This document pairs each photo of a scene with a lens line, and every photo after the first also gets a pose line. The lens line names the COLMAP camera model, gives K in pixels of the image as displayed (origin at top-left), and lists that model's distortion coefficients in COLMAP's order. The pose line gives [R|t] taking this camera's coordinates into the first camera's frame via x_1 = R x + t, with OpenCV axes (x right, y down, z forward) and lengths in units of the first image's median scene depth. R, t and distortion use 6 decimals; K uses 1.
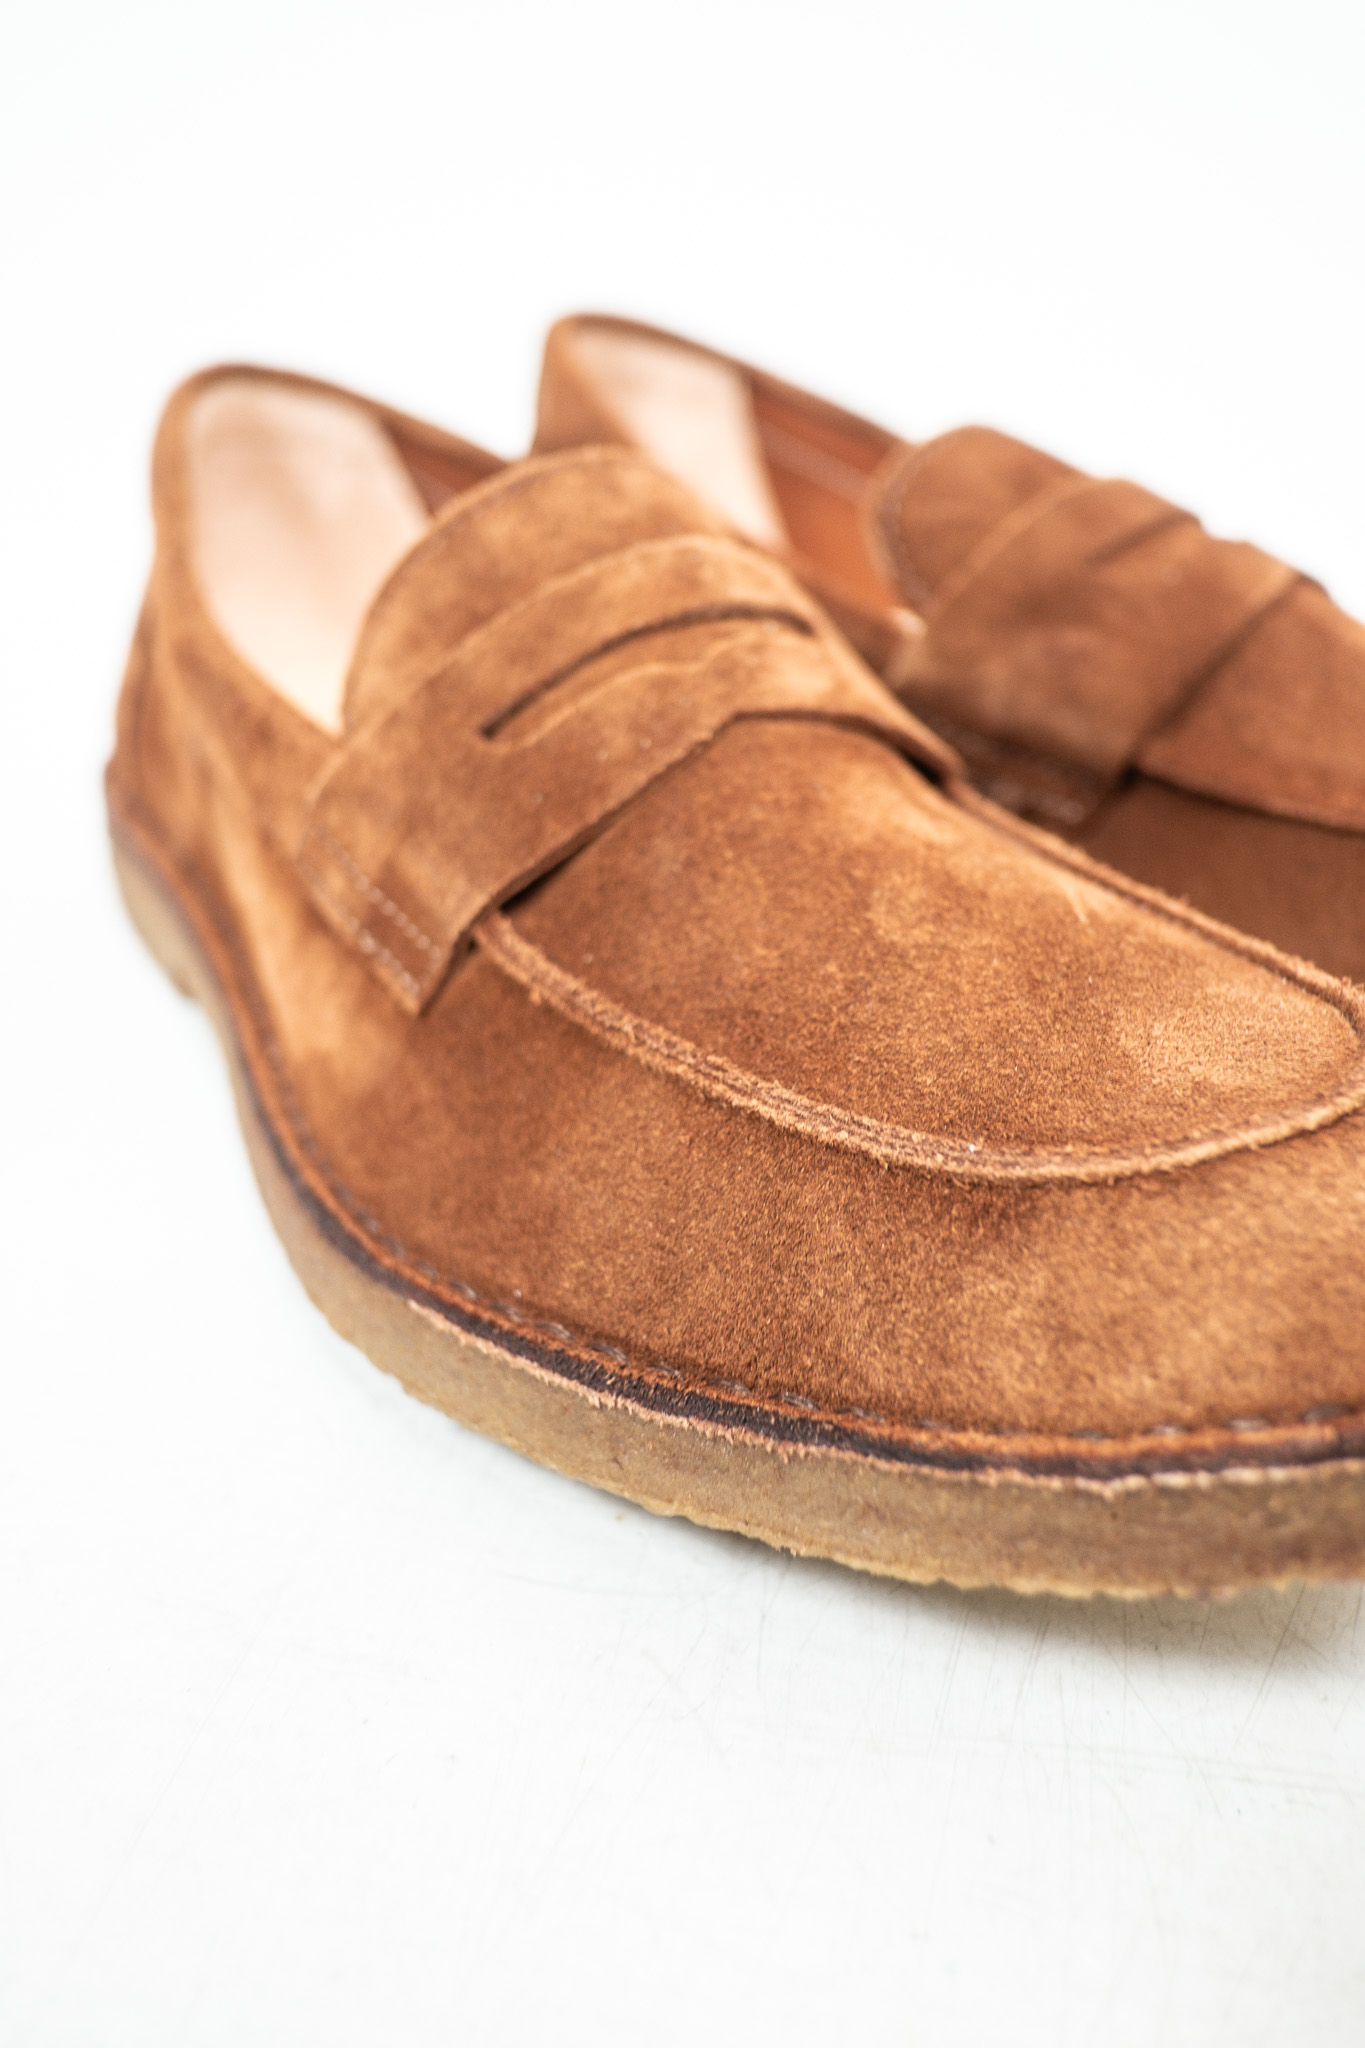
lens RADIAL K [[1675.7, 0, 721.0], [0, 1675.7, 947.6], [0, 0, 1]] dist [-0.005116, 0.000306]
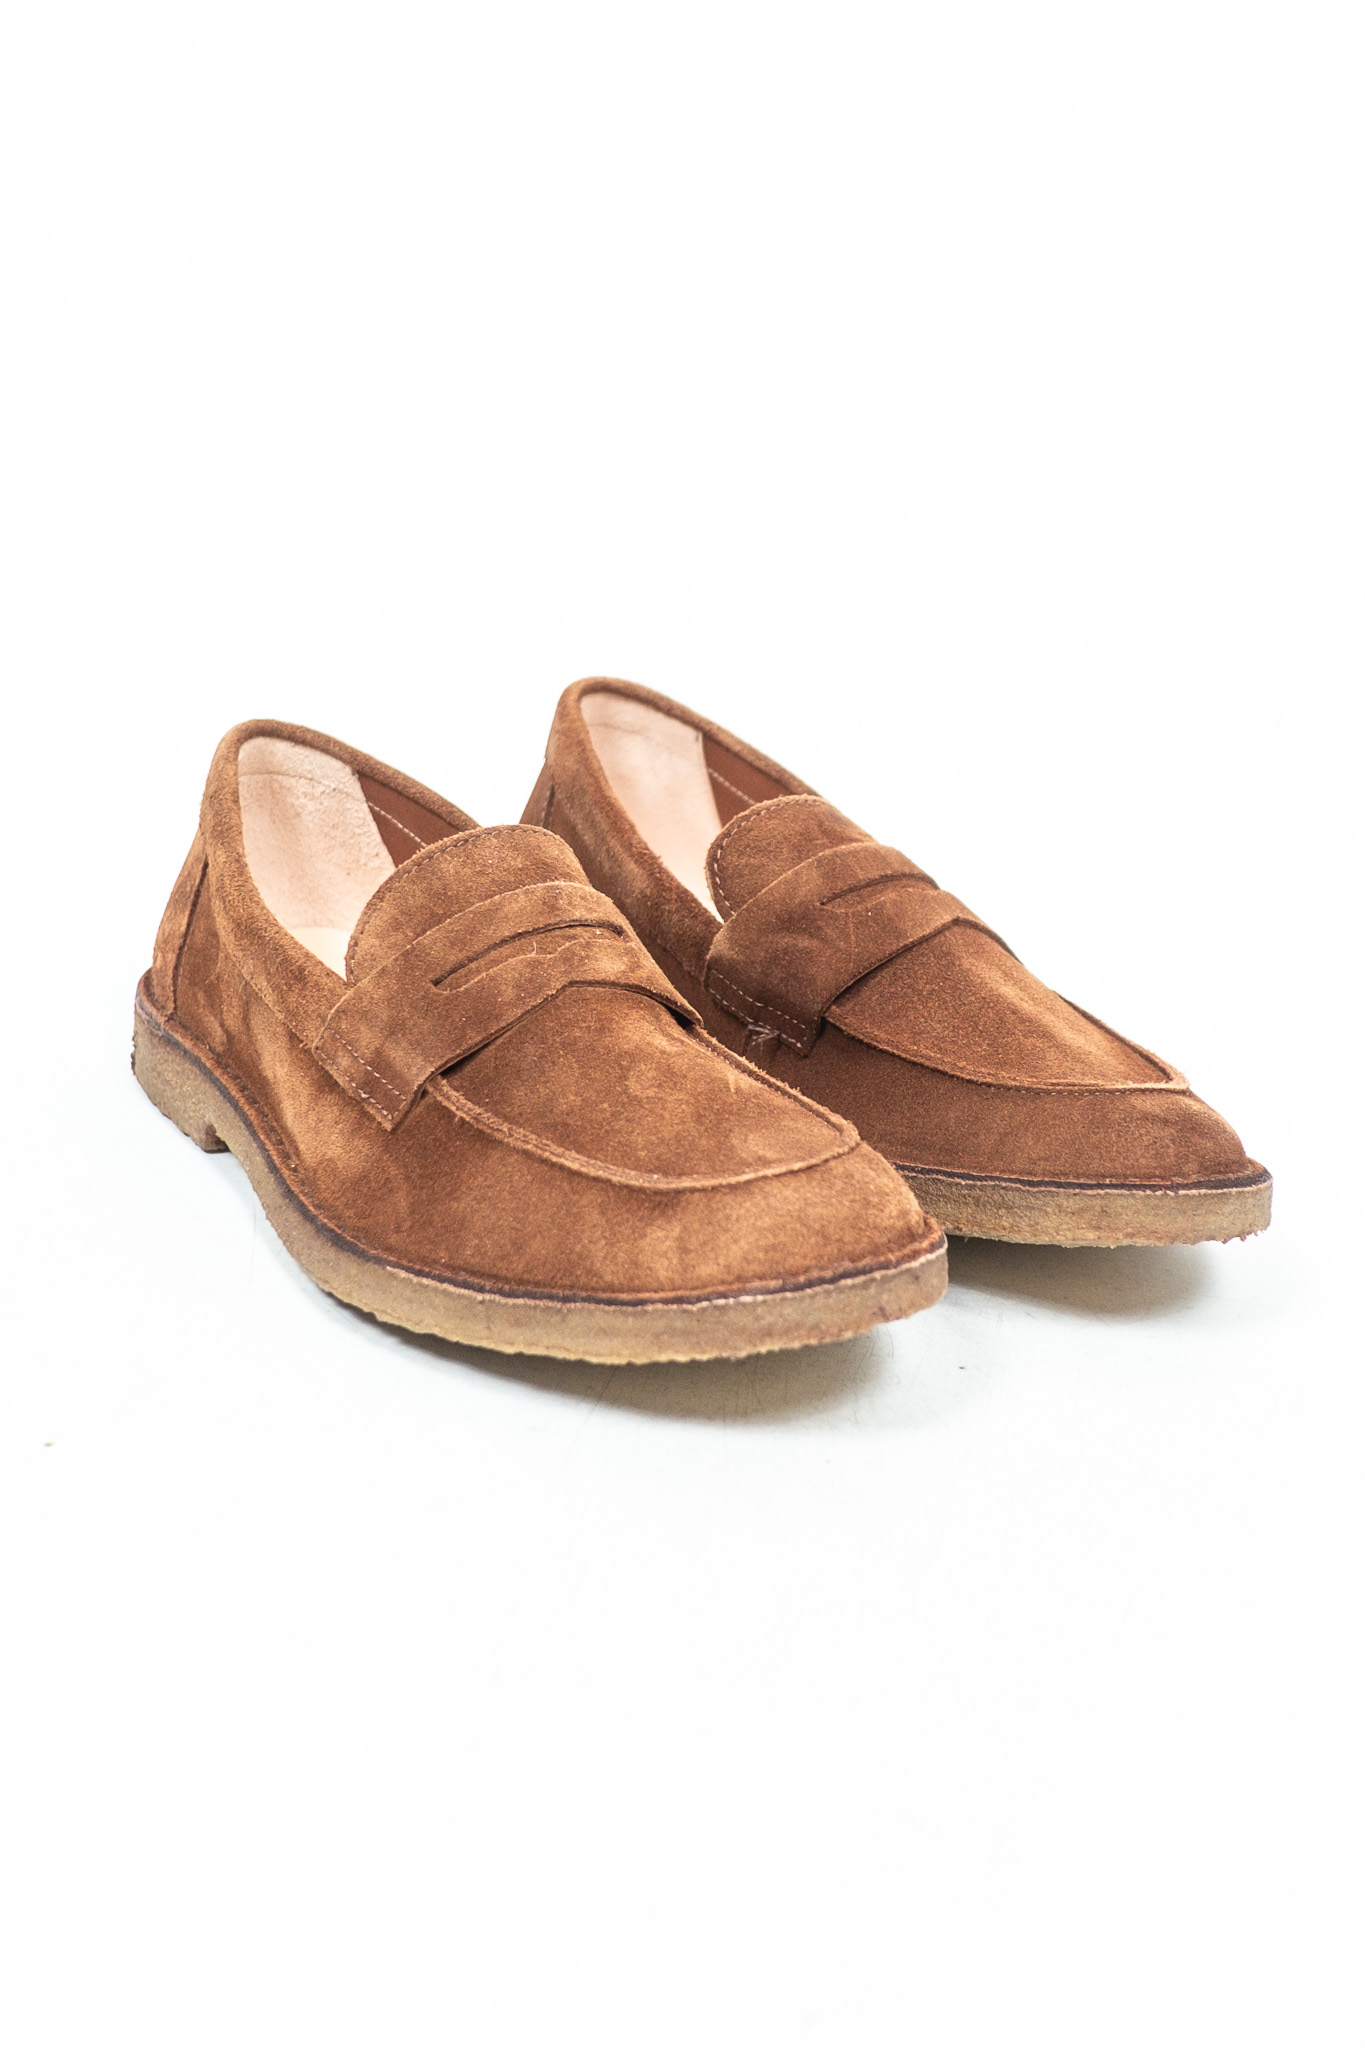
lens RADIAL K [[1584.9, 0, 682.5], [0, 1584.9, 1024.0], [0, 0, 1]] dist [-0.135409, 0.000254]
pose [[0.996997, 0.054806, 0.054714, 0.049173], [-0.048501, 0.992685, -0.110559, 0.126048], [-0.060373, 0.107573, 0.992362, -0.973465]]
